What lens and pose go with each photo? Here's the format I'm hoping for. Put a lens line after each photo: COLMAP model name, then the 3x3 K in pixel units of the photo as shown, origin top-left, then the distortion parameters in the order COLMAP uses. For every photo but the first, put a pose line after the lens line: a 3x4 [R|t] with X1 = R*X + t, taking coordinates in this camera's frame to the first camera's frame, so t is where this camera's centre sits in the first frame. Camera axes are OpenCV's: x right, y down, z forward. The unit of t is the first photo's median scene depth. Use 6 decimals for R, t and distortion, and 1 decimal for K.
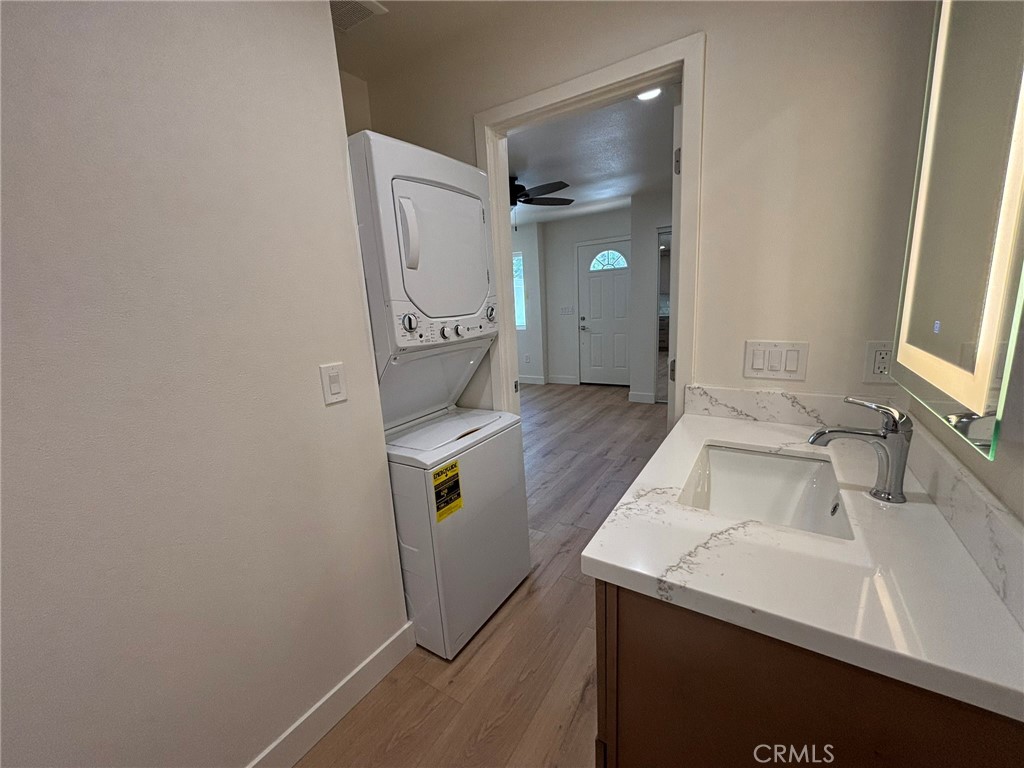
lens RADIAL K [[413.3, 0, 512.0], [0, 413.3, 384.0], [0, 0, 1]] dist [-0.000795, -0.000570]
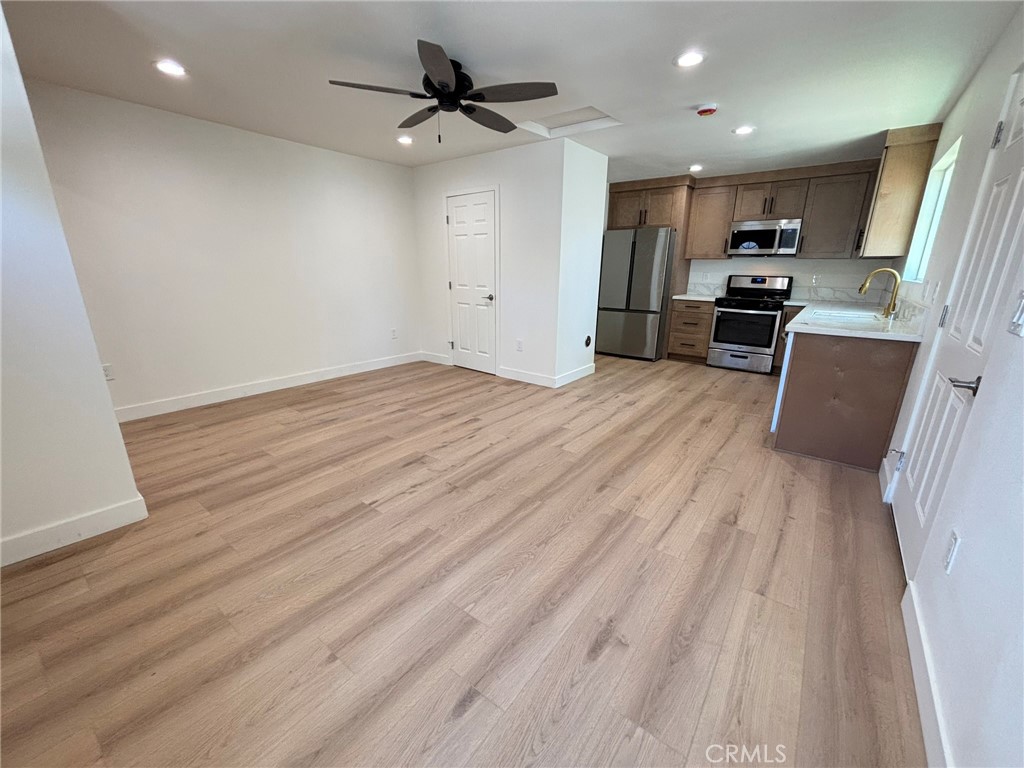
lens RADIAL K [[413.3, 0, 512.0], [0, 413.3, 384.0], [0, 0, 1]] dist [-0.000795, -0.000570]
pose [[-0.994503, 0.016487, 0.103401, -0.117404], [0.061424, 0.891611, 0.448617, -0.234384], [-0.084797, 0.452502, -0.887722, 1.270386]]
